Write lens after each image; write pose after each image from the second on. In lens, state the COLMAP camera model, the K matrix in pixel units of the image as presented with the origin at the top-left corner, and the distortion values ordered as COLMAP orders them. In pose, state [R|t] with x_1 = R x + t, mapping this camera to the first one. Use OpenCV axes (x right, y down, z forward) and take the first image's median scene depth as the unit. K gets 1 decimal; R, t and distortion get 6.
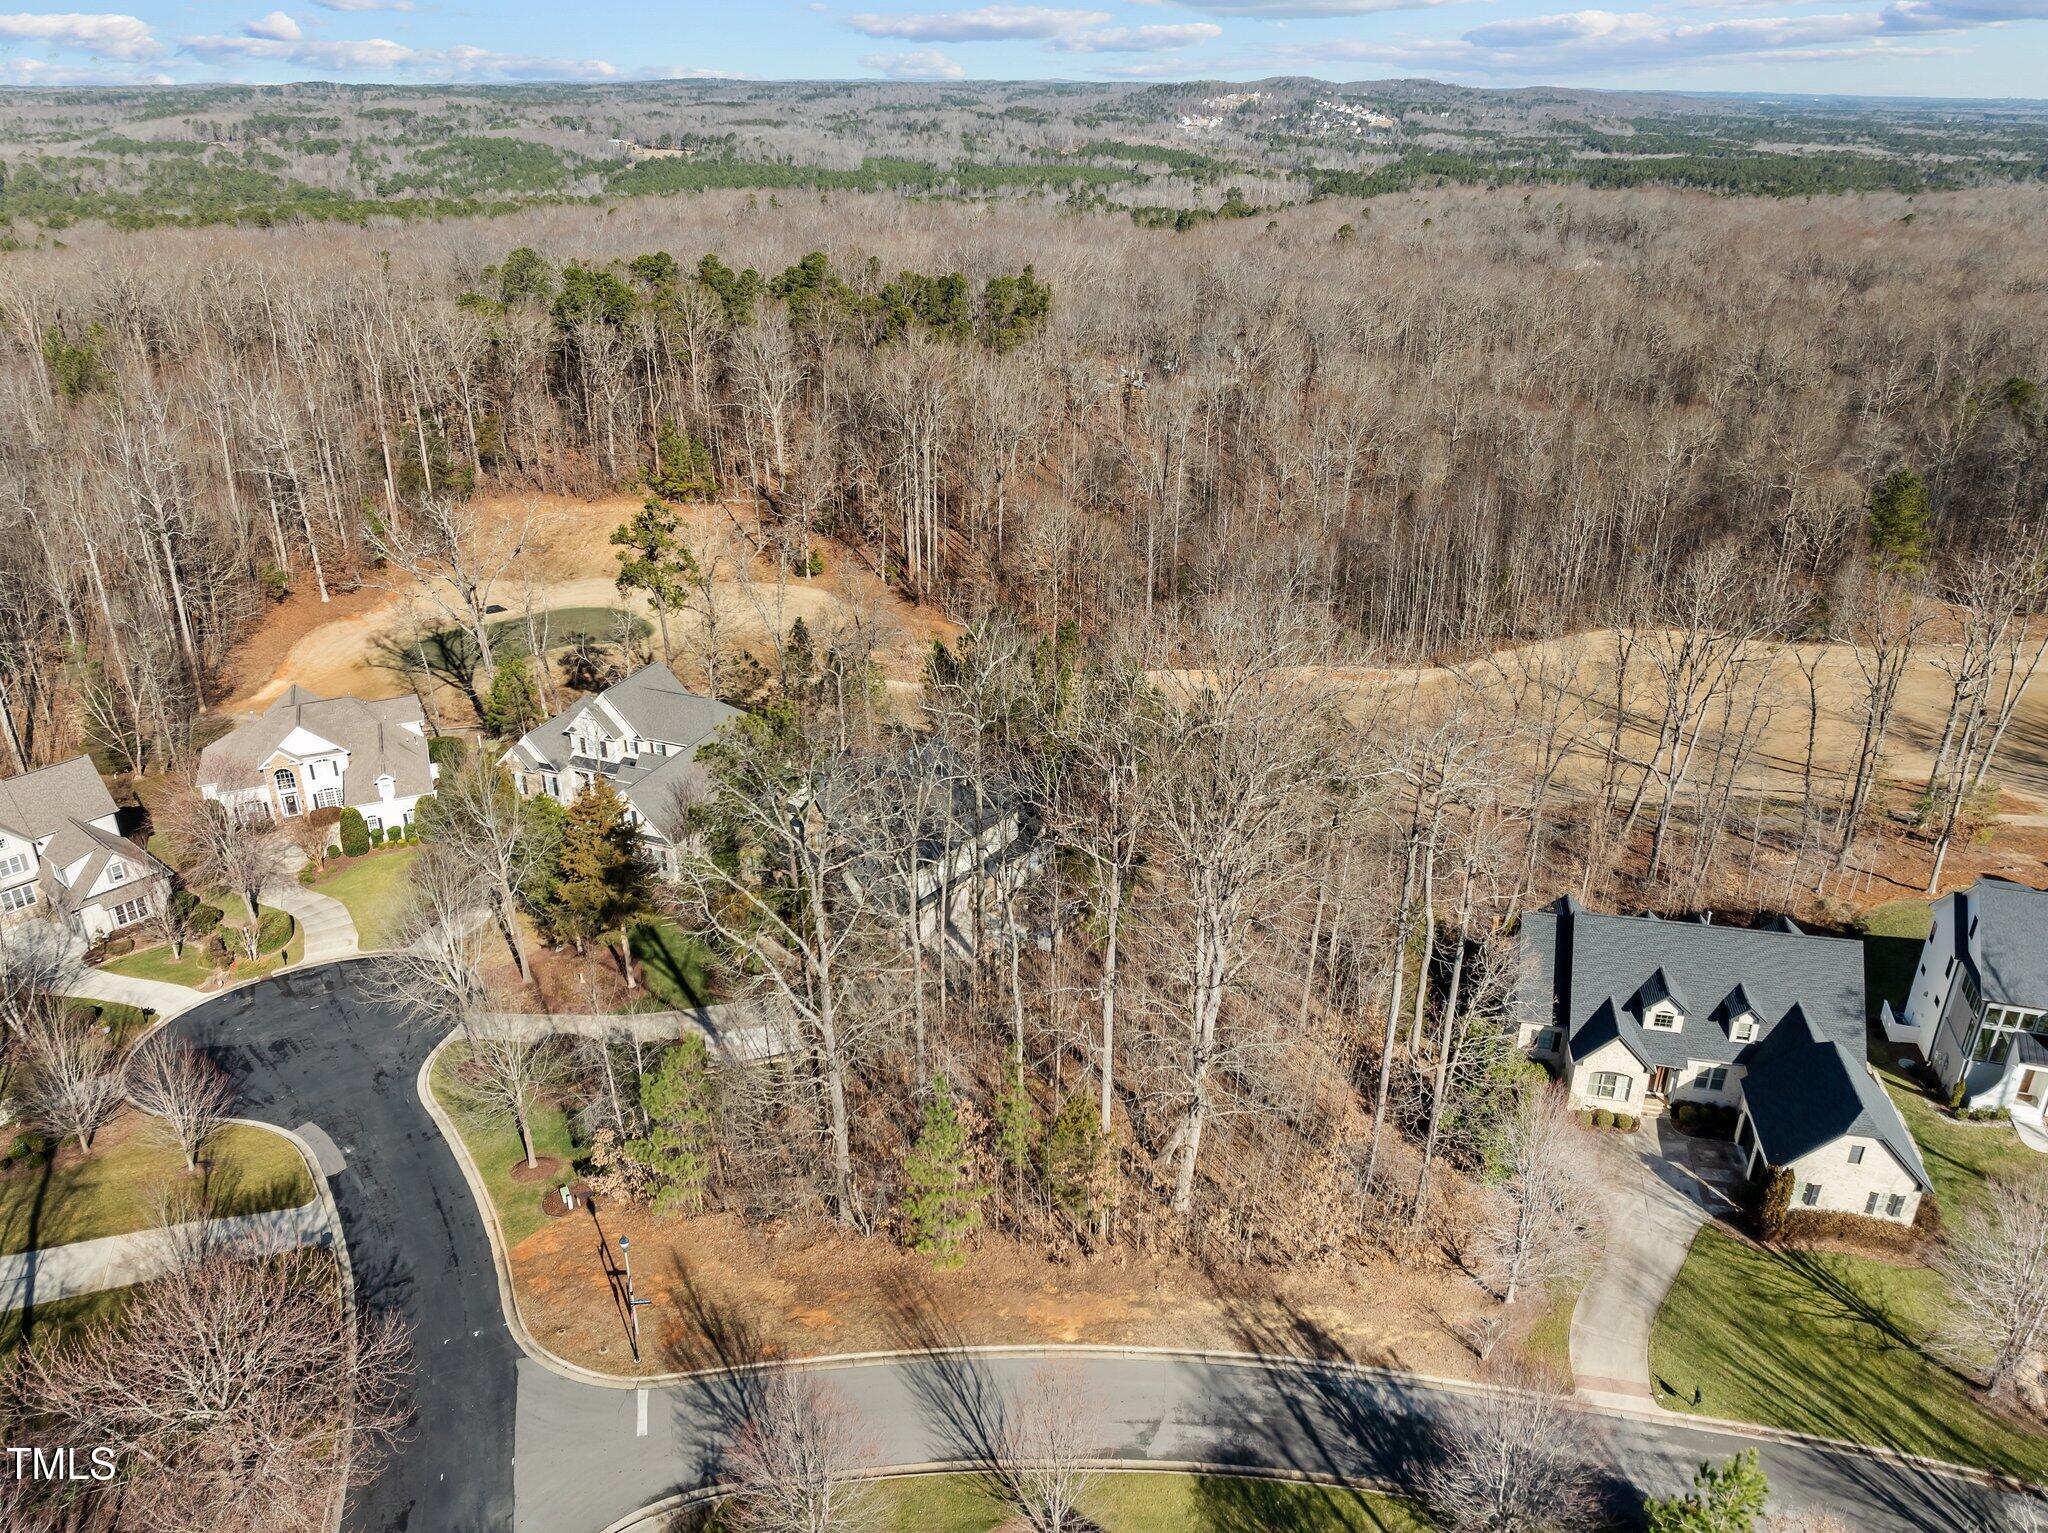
lens RADIAL K [[1473.9, 0, 1022.6], [0, 1473.9, 771.5], [0, 0, 1]] dist [-0.056268, 0.019495]
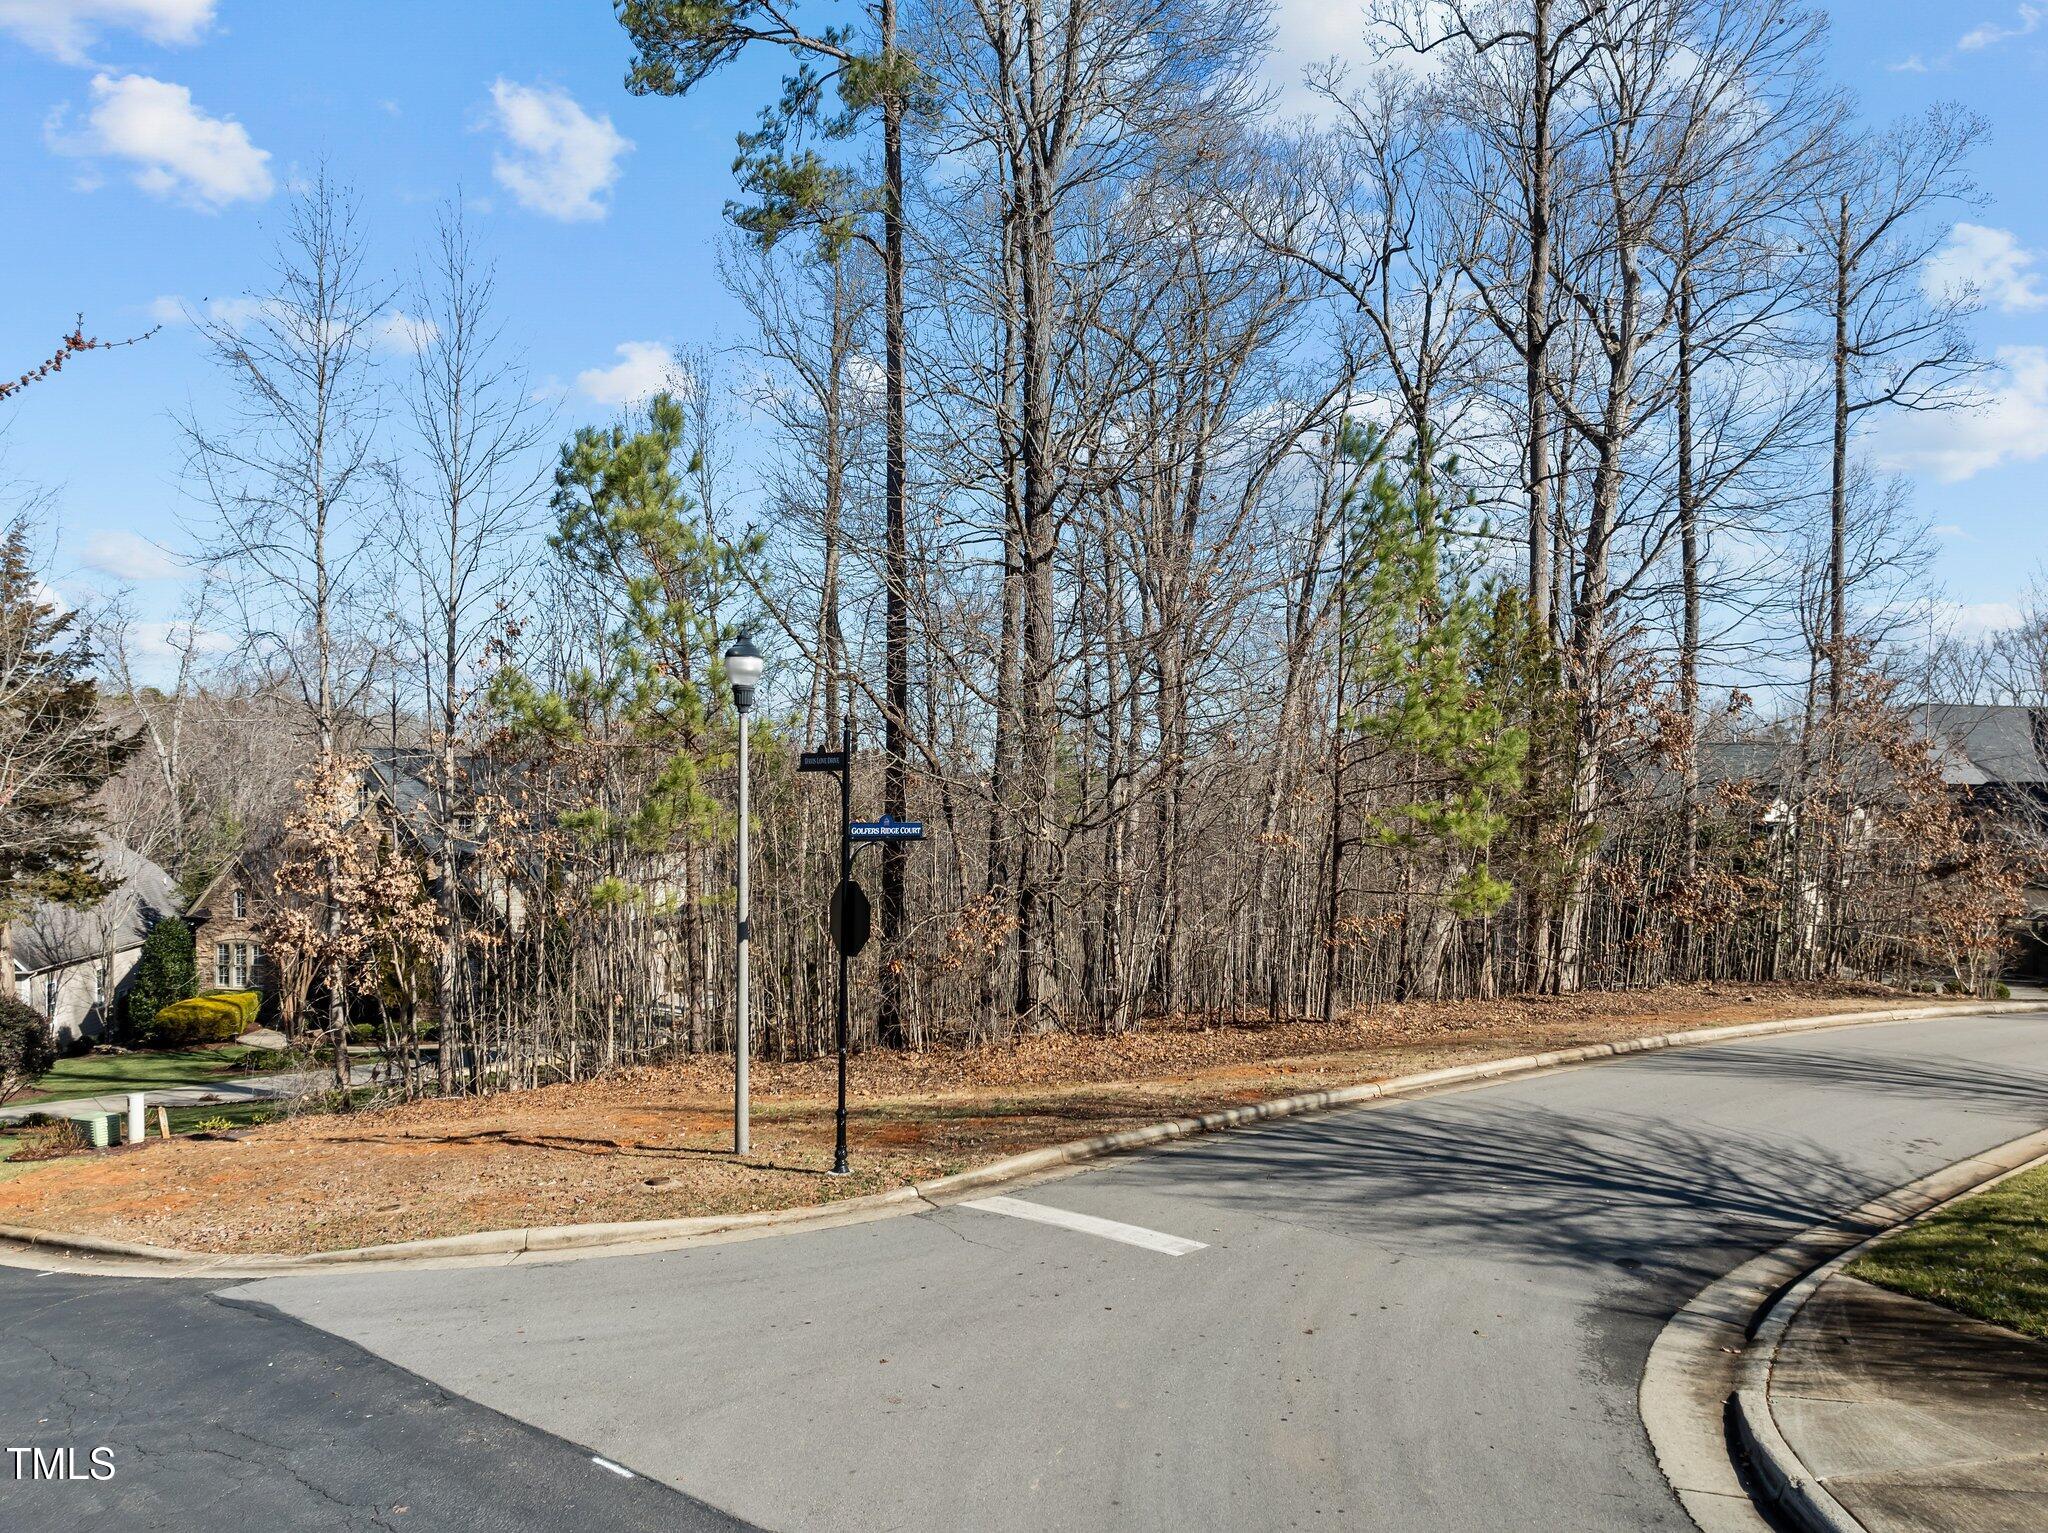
lens RADIAL K [[1445.2, 0, 1011.9], [0, 1445.2, 772.0], [0, 0, 1]] dist [-0.056052, 0.014569]
pose [[0.861752, 0.004802, 0.507307, -0.174317], [0.212937, 0.904189, -0.370270, 0.215594], [-0.460480, 0.427105, 0.778164, 0.389155]]
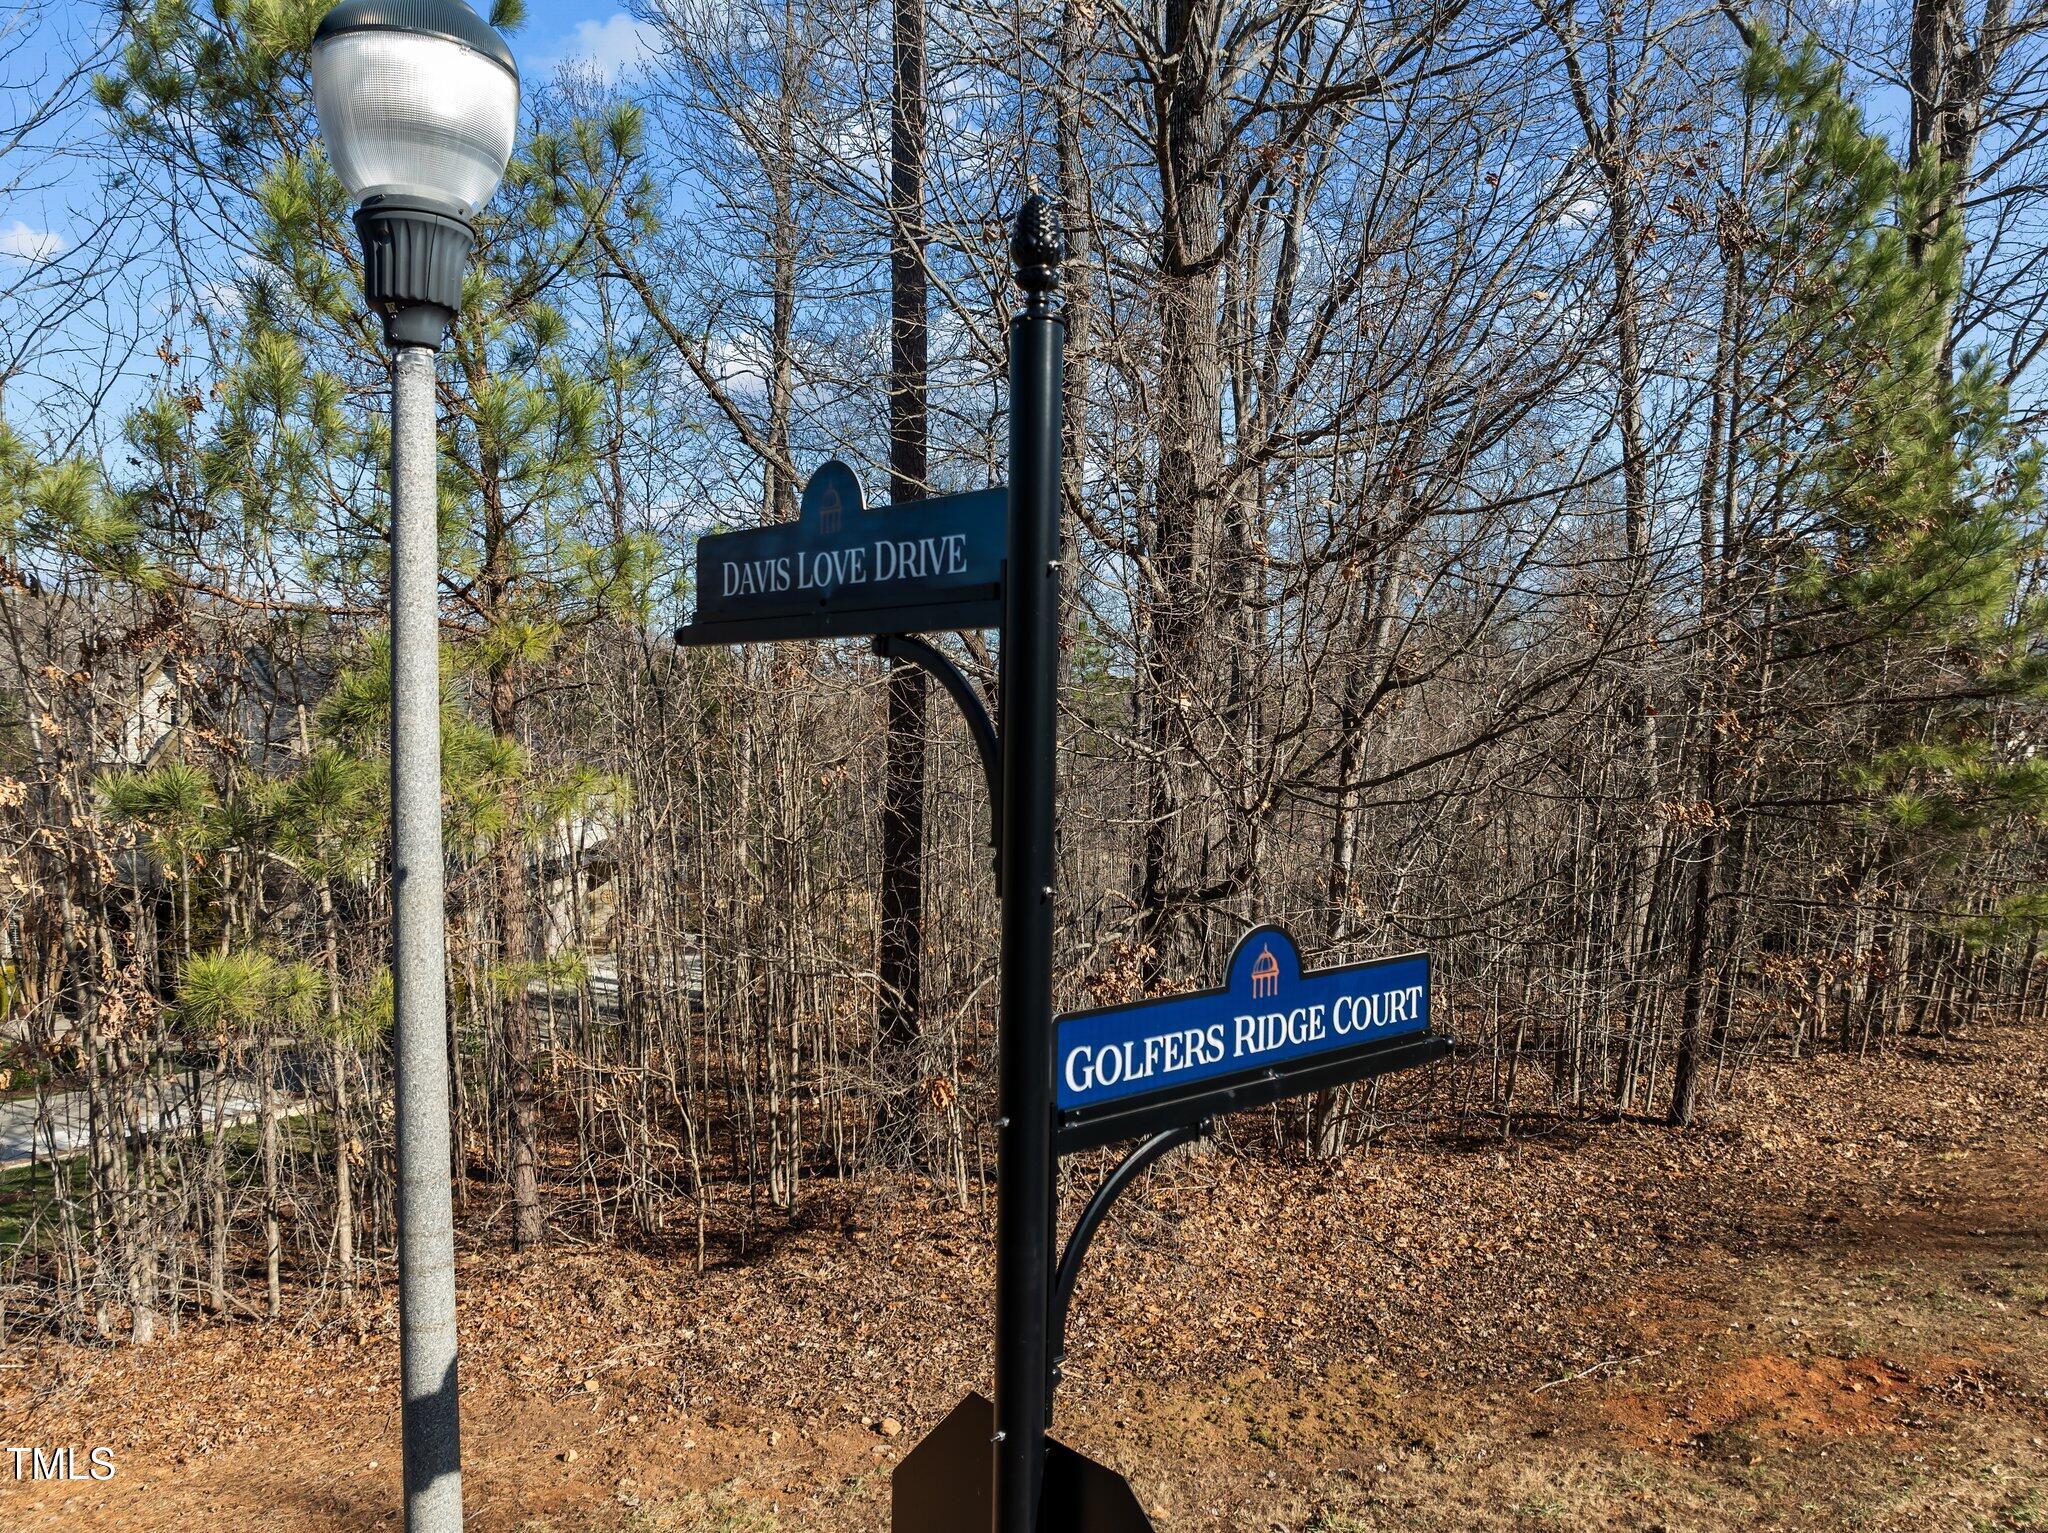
lens RADIAL K [[1448.2, 0, 1026.9], [0, 1448.2, 758.0], [0, 0, 1]] dist [-0.045019, -0.003453]
pose [[0.836102, -0.019948, 0.548212, -0.137421], [0.226746, 0.922543, -0.312251, 0.177831], [-0.499520, 0.385378, 0.775863, 0.469779]]
